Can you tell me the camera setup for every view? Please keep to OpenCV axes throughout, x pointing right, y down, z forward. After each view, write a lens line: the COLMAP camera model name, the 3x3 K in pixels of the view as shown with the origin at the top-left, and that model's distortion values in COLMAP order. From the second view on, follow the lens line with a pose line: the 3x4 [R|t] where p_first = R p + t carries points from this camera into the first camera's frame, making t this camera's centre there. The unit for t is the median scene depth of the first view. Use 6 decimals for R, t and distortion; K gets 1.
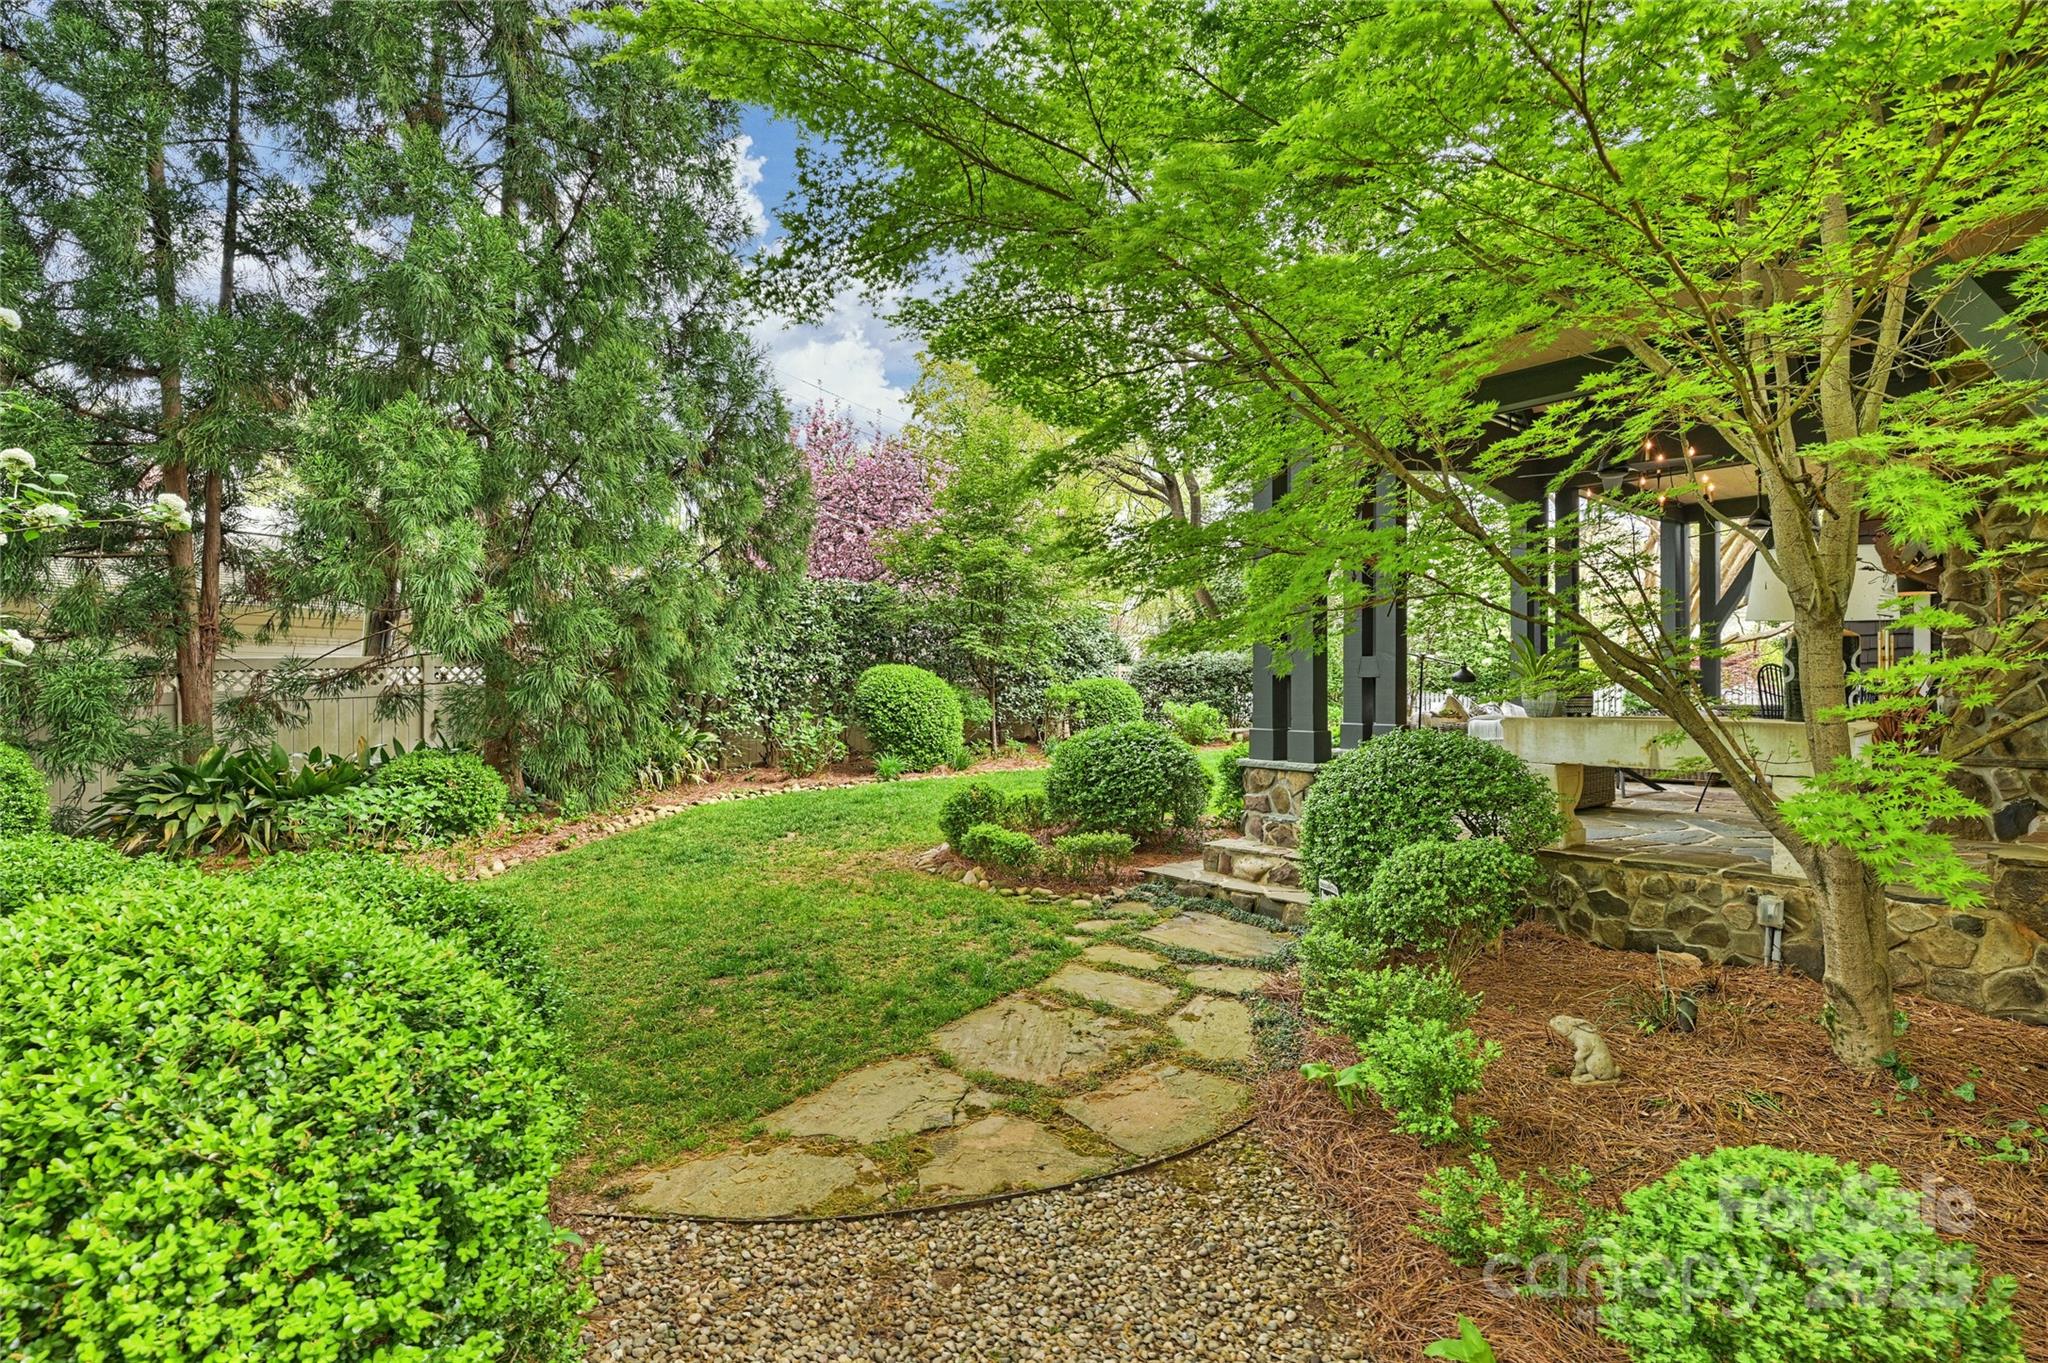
lens RADIAL K [[994.4, 0, 1023.6], [0, 994.4, 682.0], [0, 0, 1]] dist [-0.002421, -0.000156]
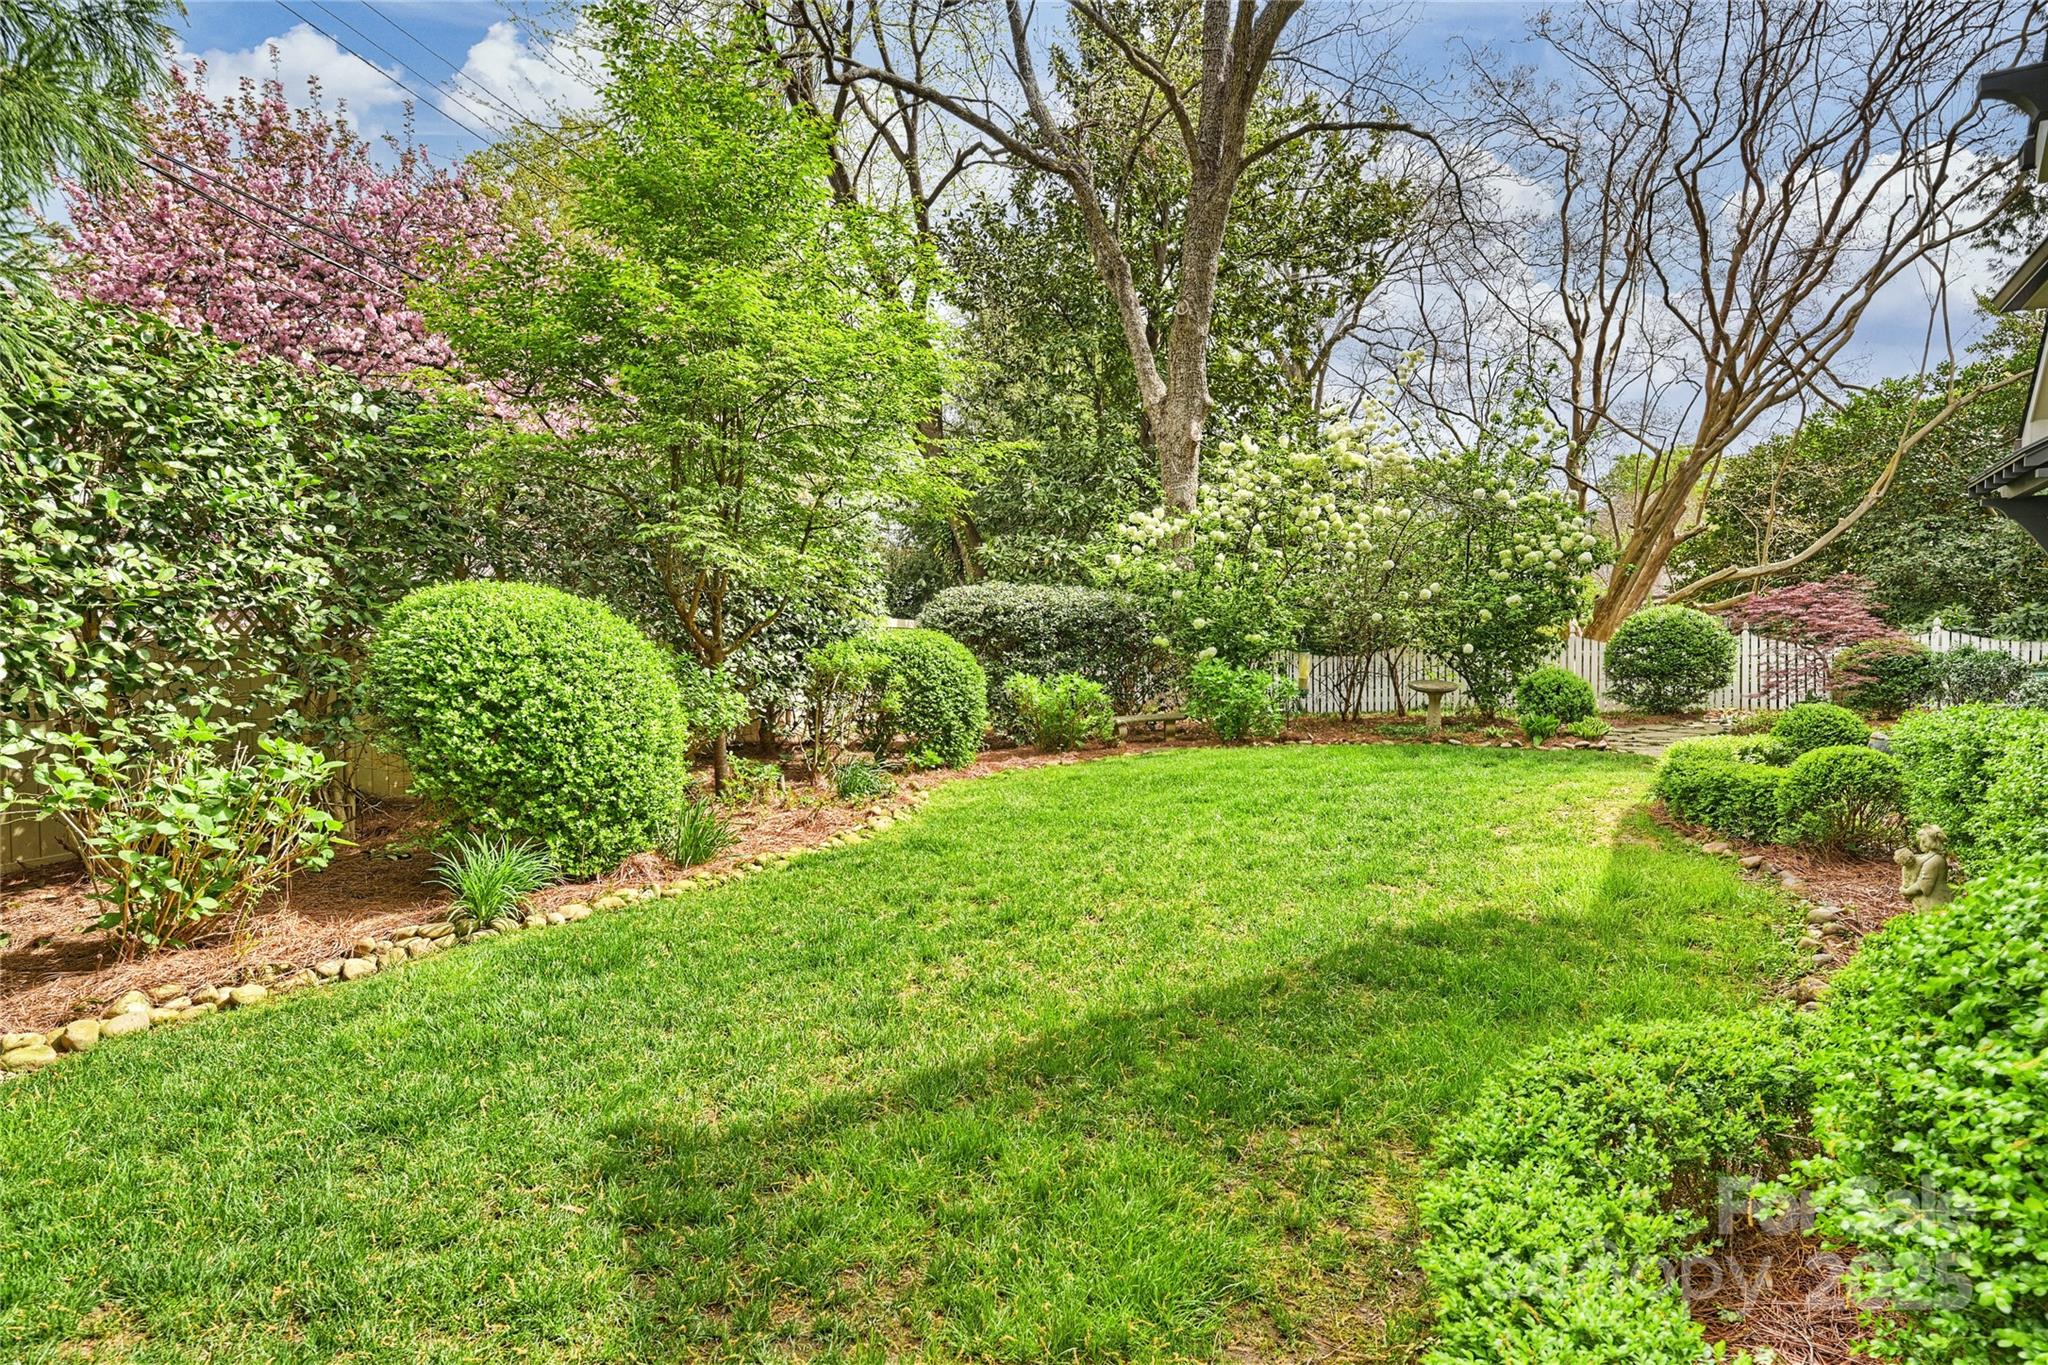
lens RADIAL K [[1173.4, 0, 1025.0], [0, 1173.4, 681.6], [0, 0, 1]] dist [-0.004202, -0.000790]
pose [[0.941891, -0.020303, 0.335306, -0.091107], [0.012352, 0.999590, 0.025830, 0.010855], [-0.335693, -0.020188, 0.941755, 0.537878]]
